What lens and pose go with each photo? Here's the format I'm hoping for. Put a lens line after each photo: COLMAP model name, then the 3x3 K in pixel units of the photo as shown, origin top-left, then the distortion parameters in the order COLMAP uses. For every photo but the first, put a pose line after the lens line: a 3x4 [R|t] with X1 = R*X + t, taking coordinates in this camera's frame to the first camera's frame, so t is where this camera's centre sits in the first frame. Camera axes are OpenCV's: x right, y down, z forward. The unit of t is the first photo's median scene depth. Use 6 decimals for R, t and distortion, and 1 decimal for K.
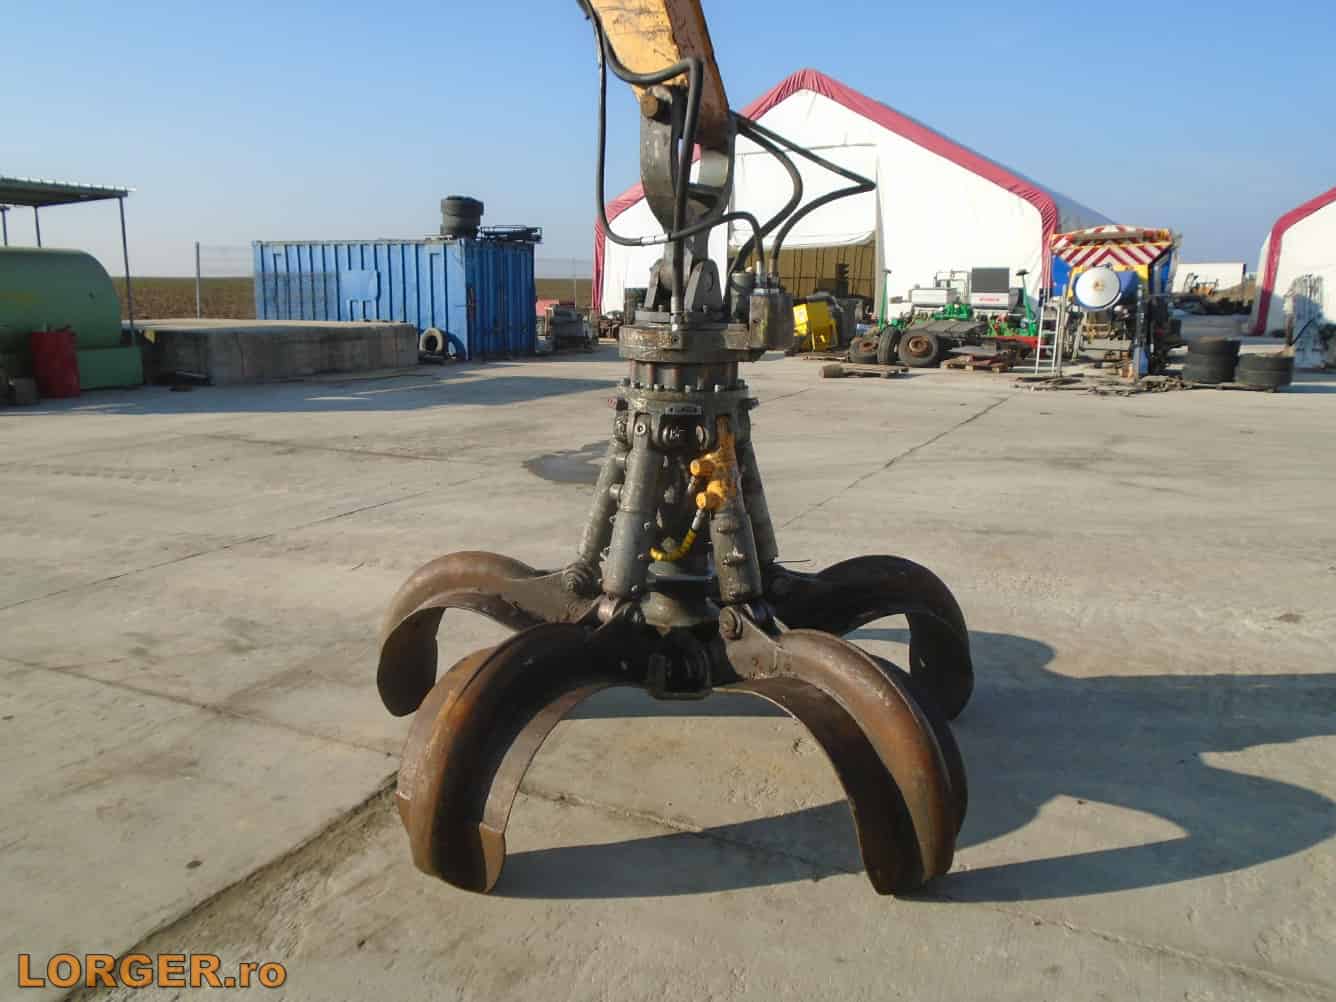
lens RADIAL K [[1007.6, 0, 668.0], [0, 1007.6, 501.0], [0, 0, 1]] dist [-0.015708, 0.009714]
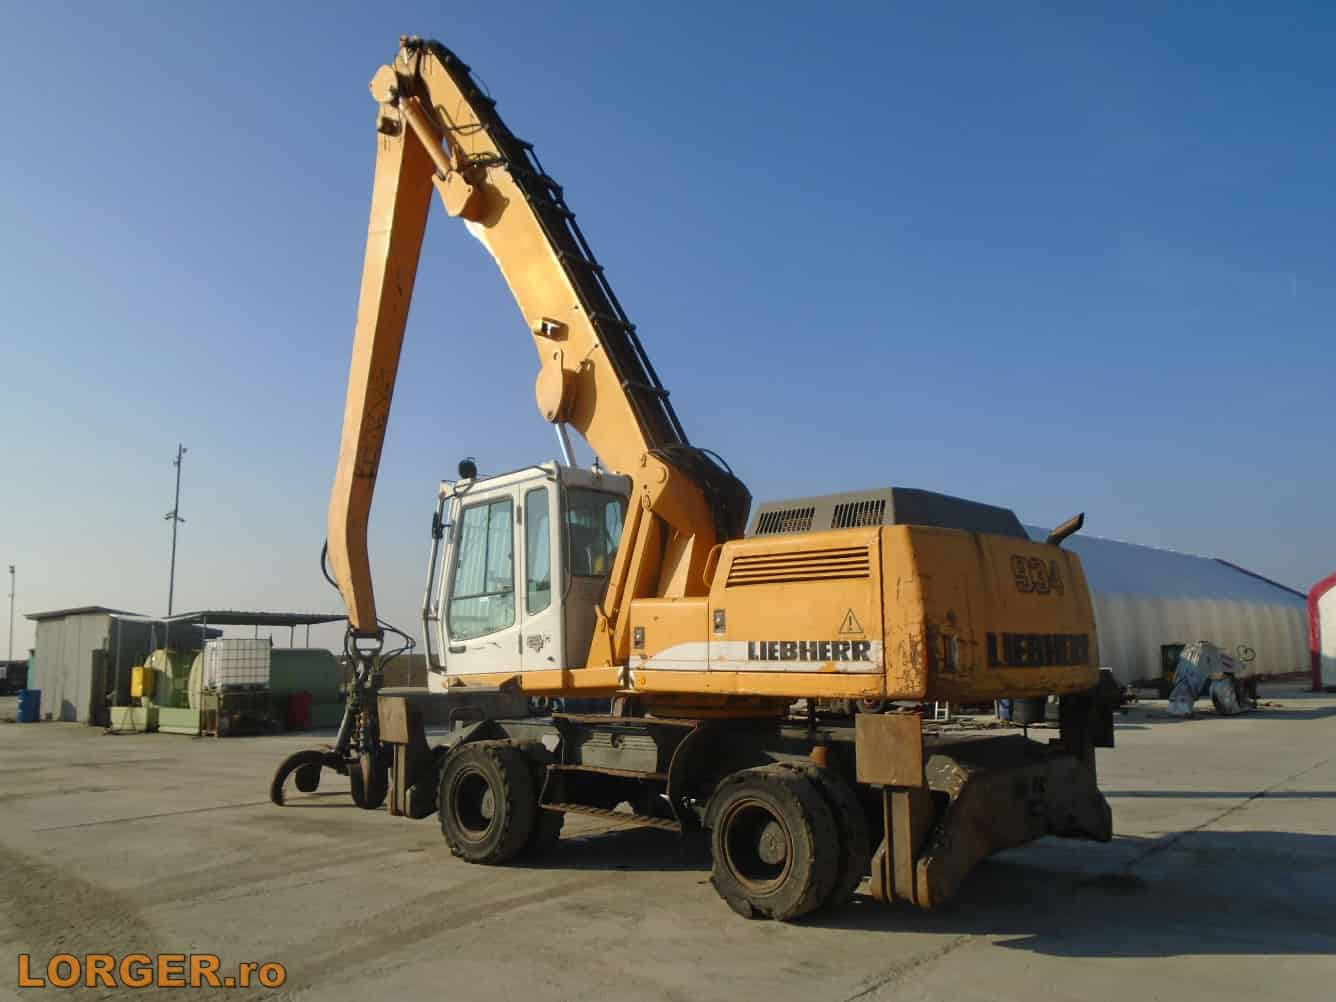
lens RADIAL K [[1007.6, 0, 668.0], [0, 1007.6, 501.0], [0, 0, 1]] dist [-0.015708, 0.009714]
pose [[0.973243, -0.050040, -0.224265, 0.301427], [-0.030605, 0.939074, -0.342350, 0.070935], [0.227732, 0.340053, 0.912415, -0.419989]]
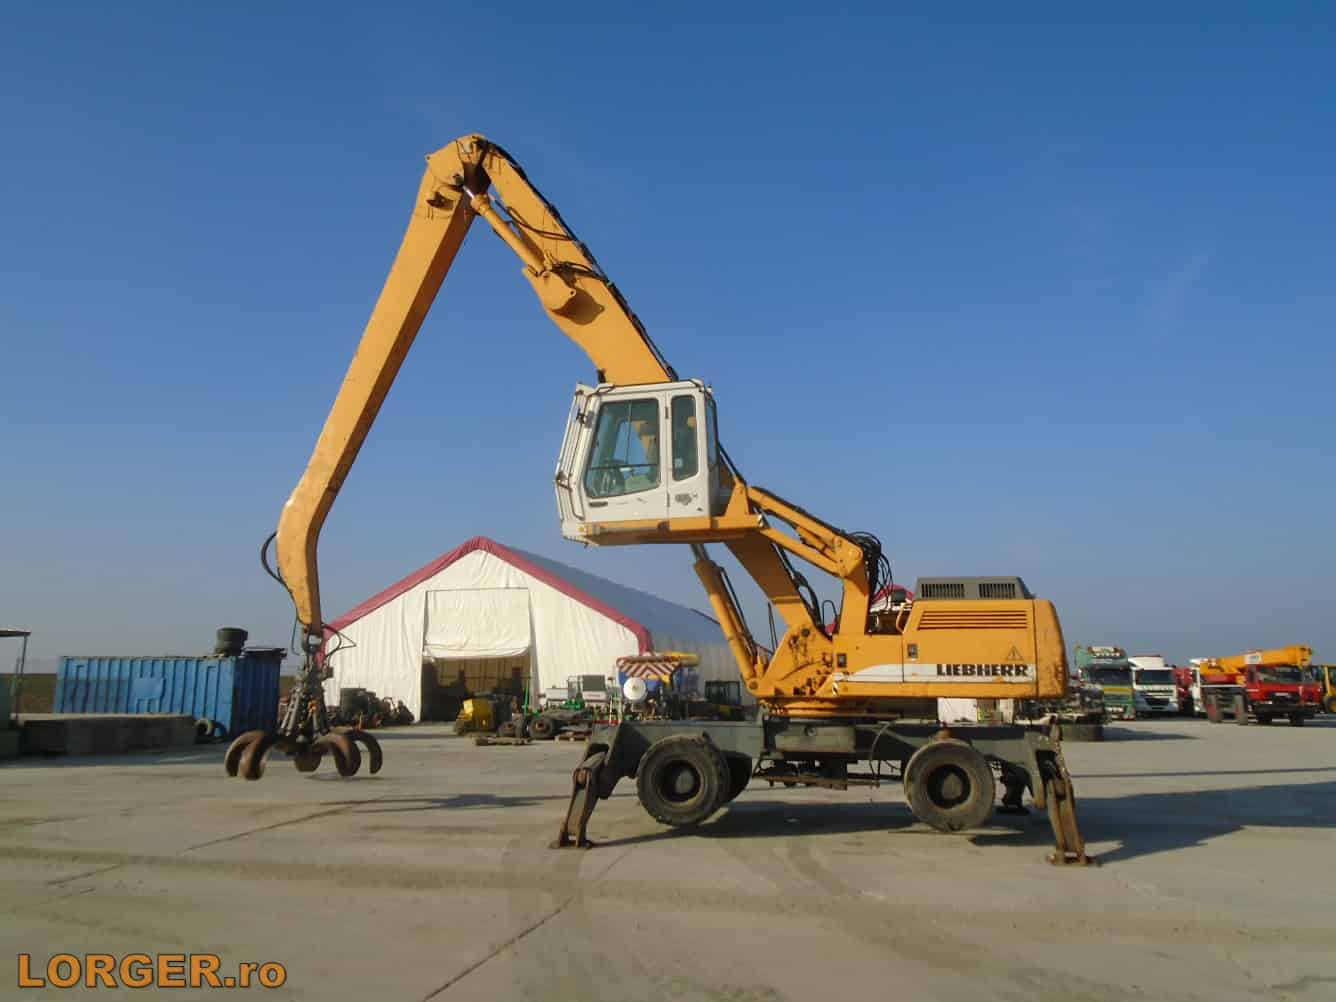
lens RADIAL K [[1007.6, 0, 668.0], [0, 1007.6, 501.0], [0, 0, 1]] dist [-0.015708, 0.009714]
pose [[0.959899, 0.046752, 0.276421, -0.009878], [0.060677, 0.927979, -0.367659, 0.105222], [-0.273702, 0.369687, 0.887929, -0.554803]]
